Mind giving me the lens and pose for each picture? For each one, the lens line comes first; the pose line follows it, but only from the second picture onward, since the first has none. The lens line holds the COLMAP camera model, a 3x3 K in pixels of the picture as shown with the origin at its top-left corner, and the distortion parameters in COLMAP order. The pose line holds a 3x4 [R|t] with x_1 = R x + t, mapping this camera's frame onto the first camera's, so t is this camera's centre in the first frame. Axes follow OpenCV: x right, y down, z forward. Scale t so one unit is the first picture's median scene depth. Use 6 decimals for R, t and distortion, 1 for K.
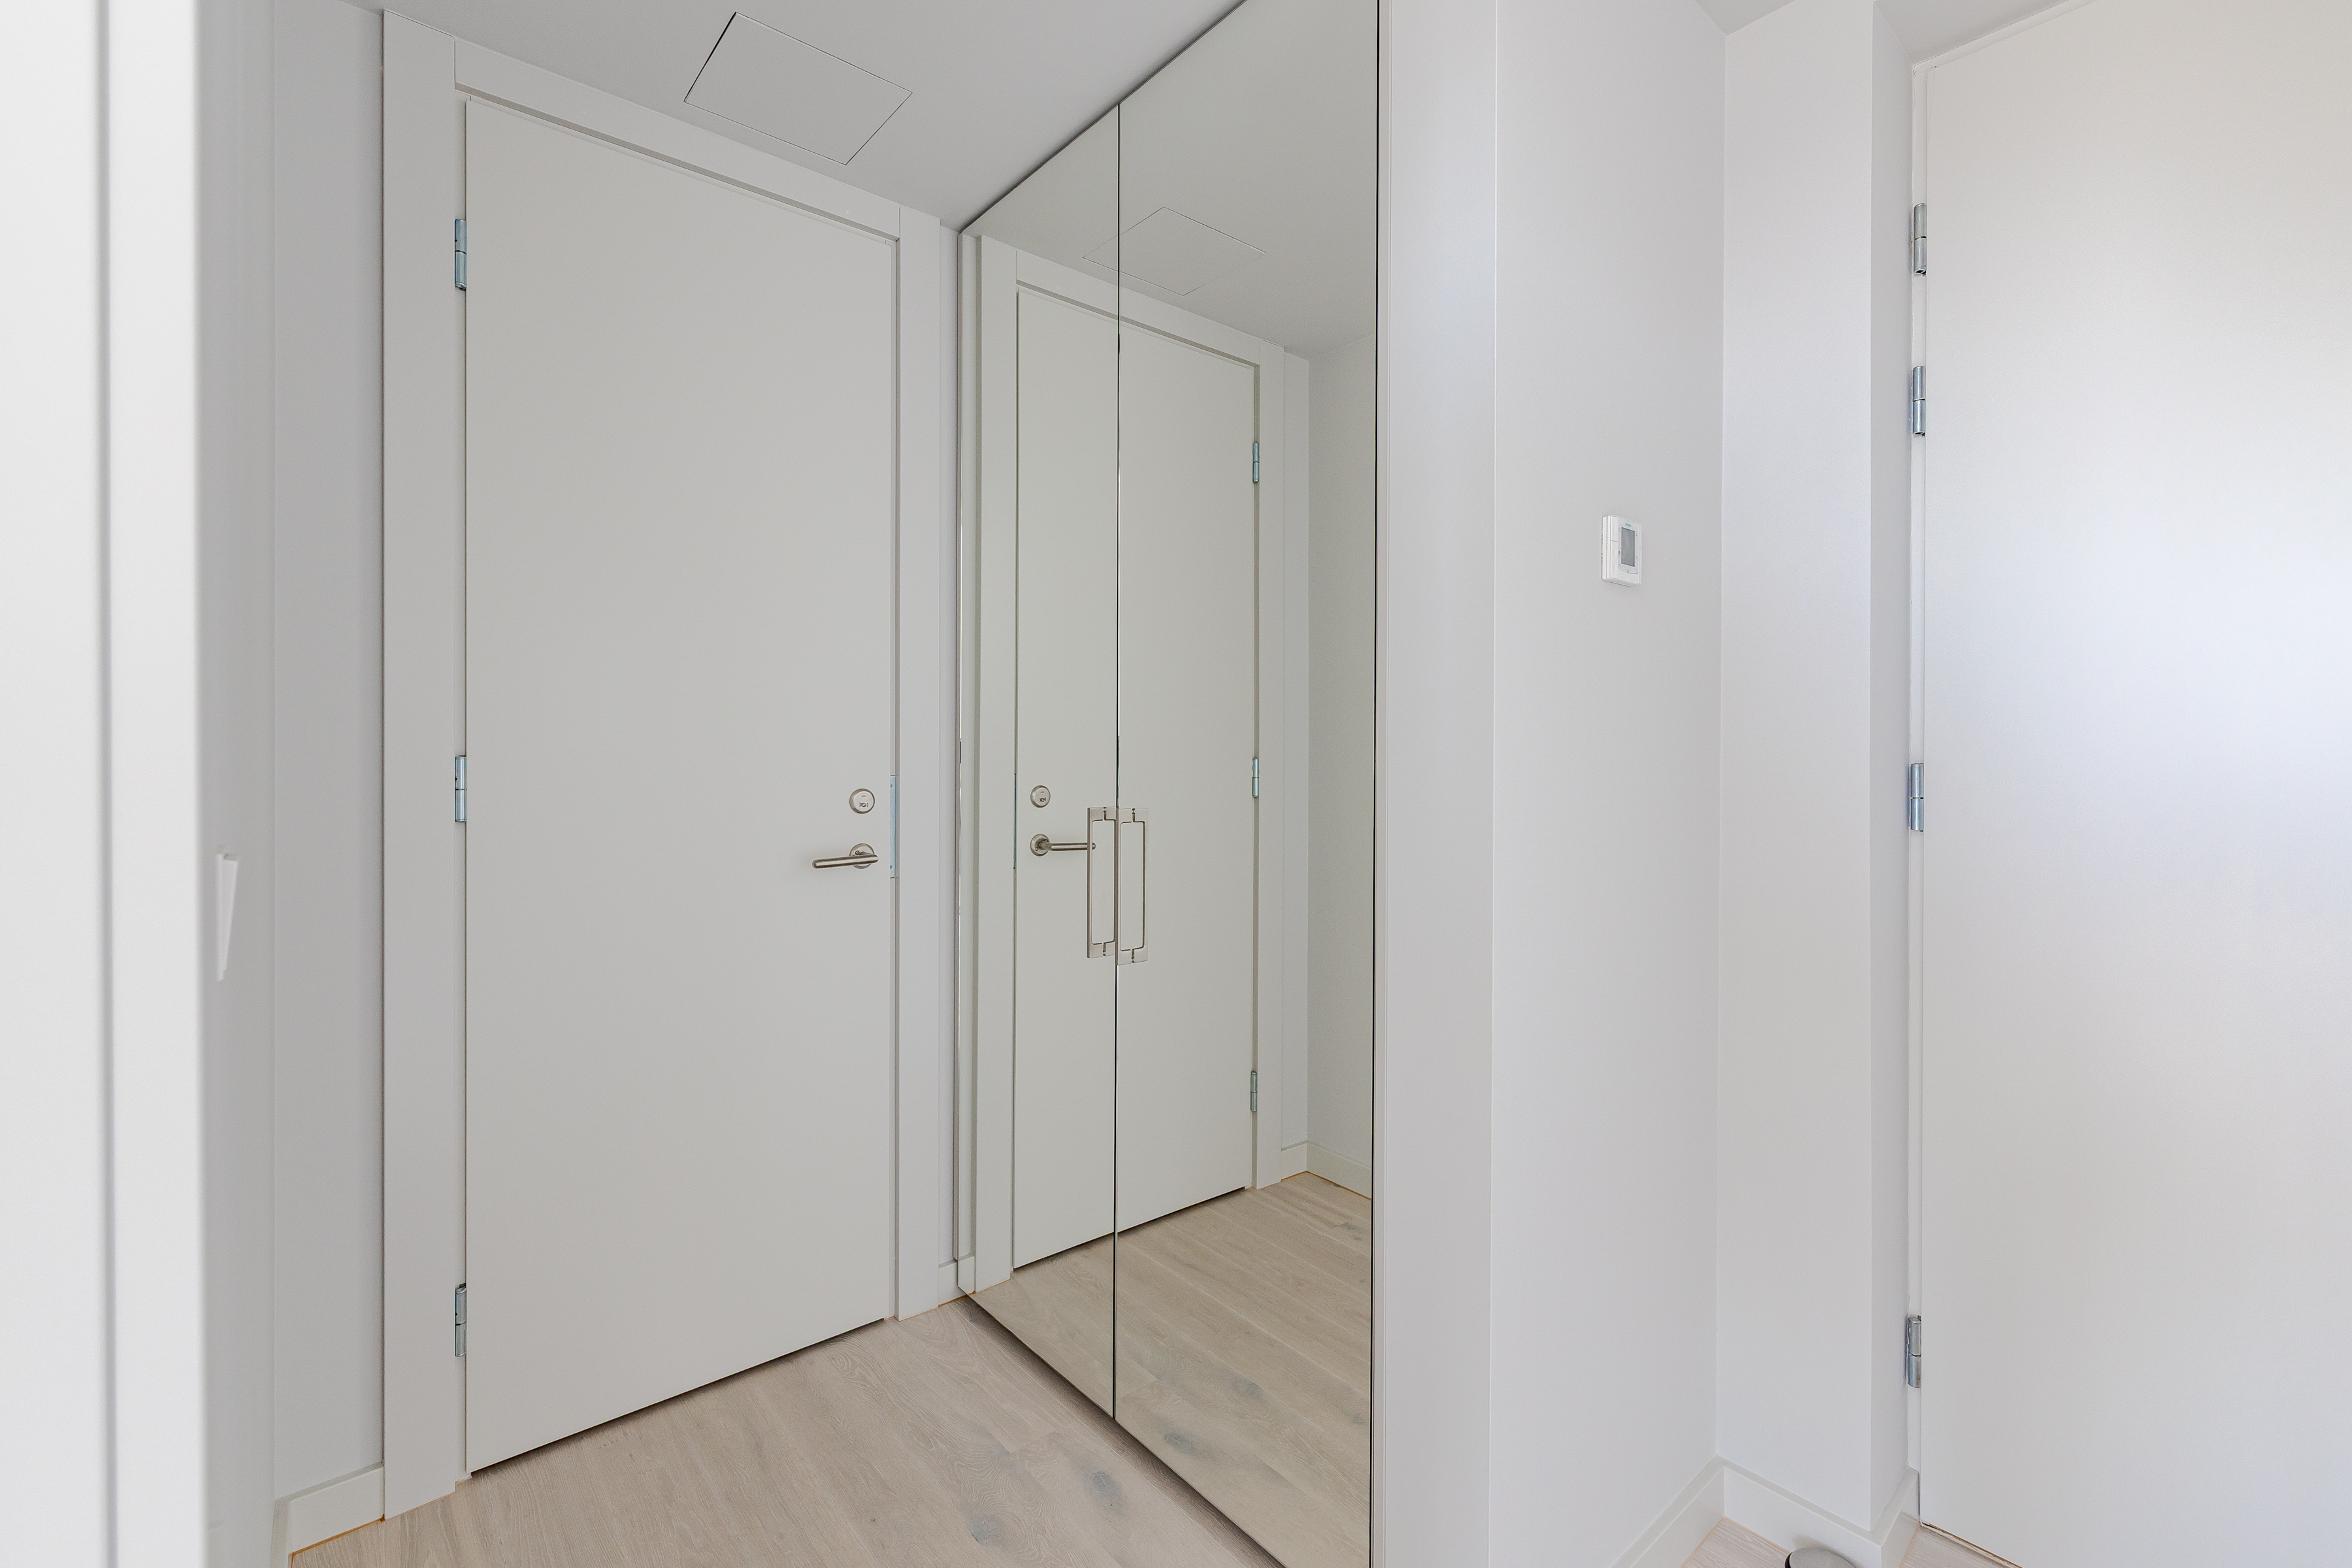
lens RADIAL K [[1022.6, 0, 1179.5], [0, 1022.6, 779.2], [0, 0, 1]] dist [0.004583, -0.000015]
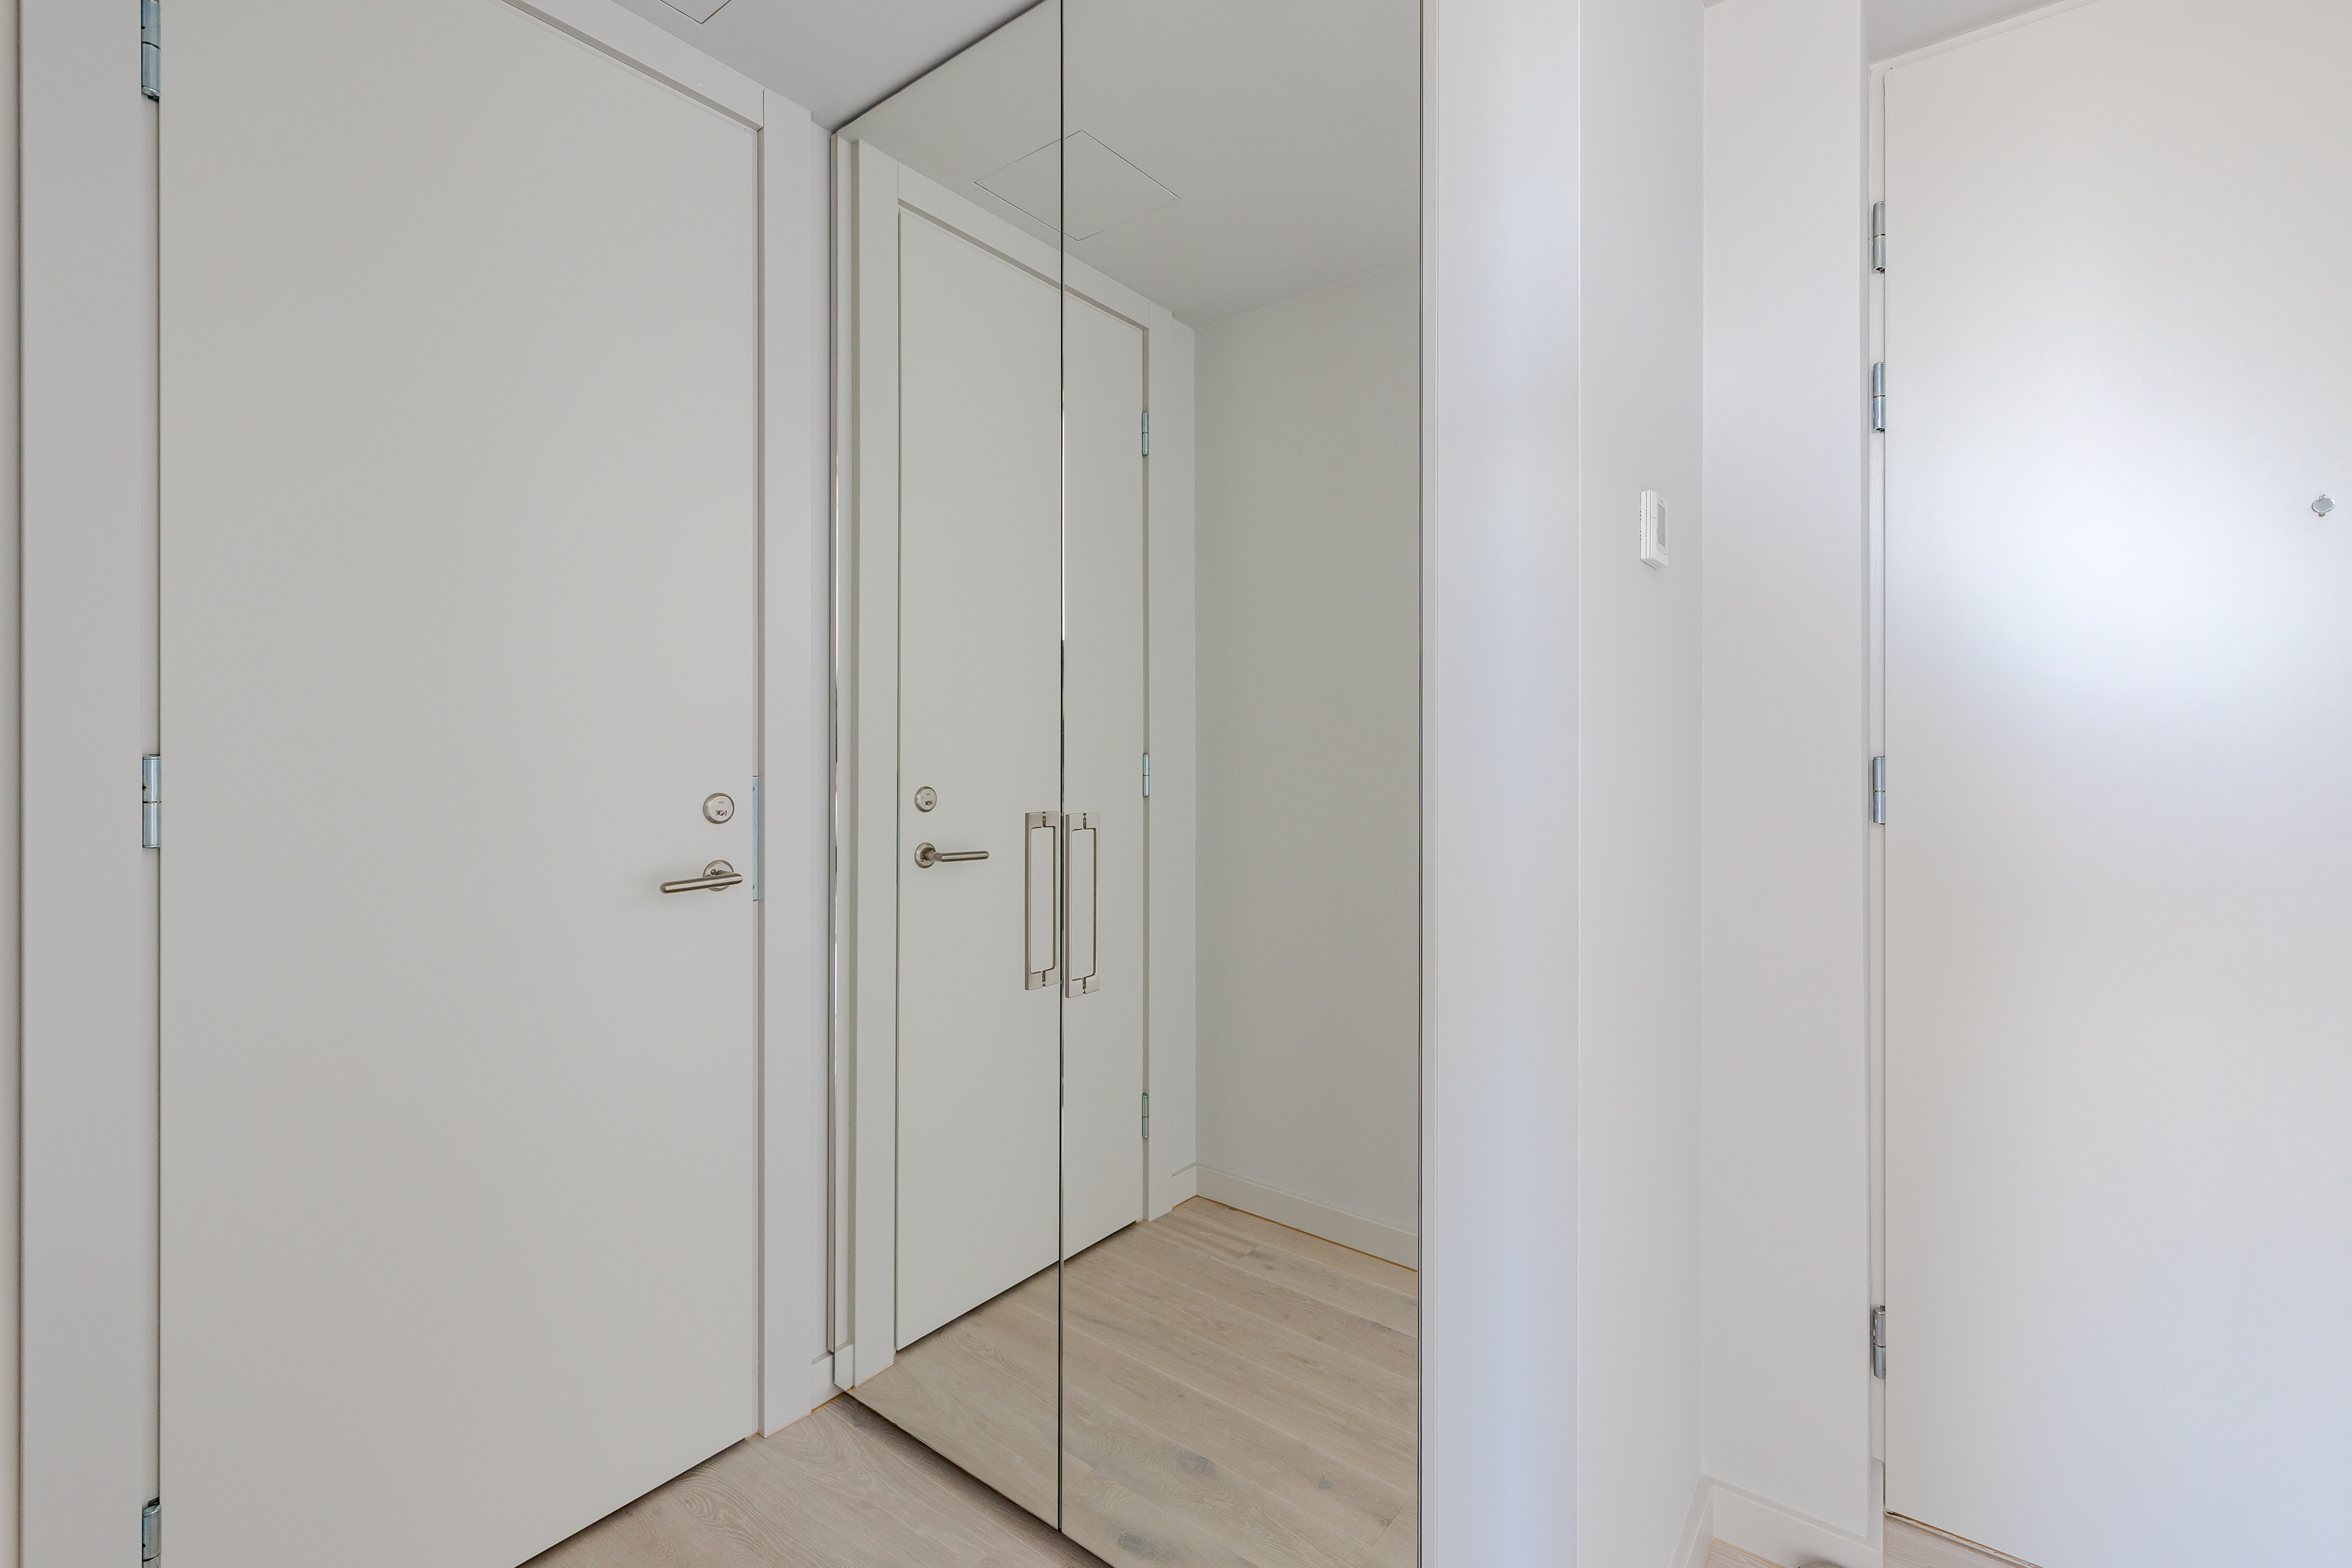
lens RADIAL K [[1022.6, 0, 1173.6], [0, 1022.6, 767.8], [0, 0, 1]] dist [0.004583, -0.000015]
pose [[0.977226, -0.006570, 0.212098, -0.130121], [0.008003, 0.999951, -0.005899, -0.003166], [-0.212049, 0.007462, 0.977231, 0.125323]]
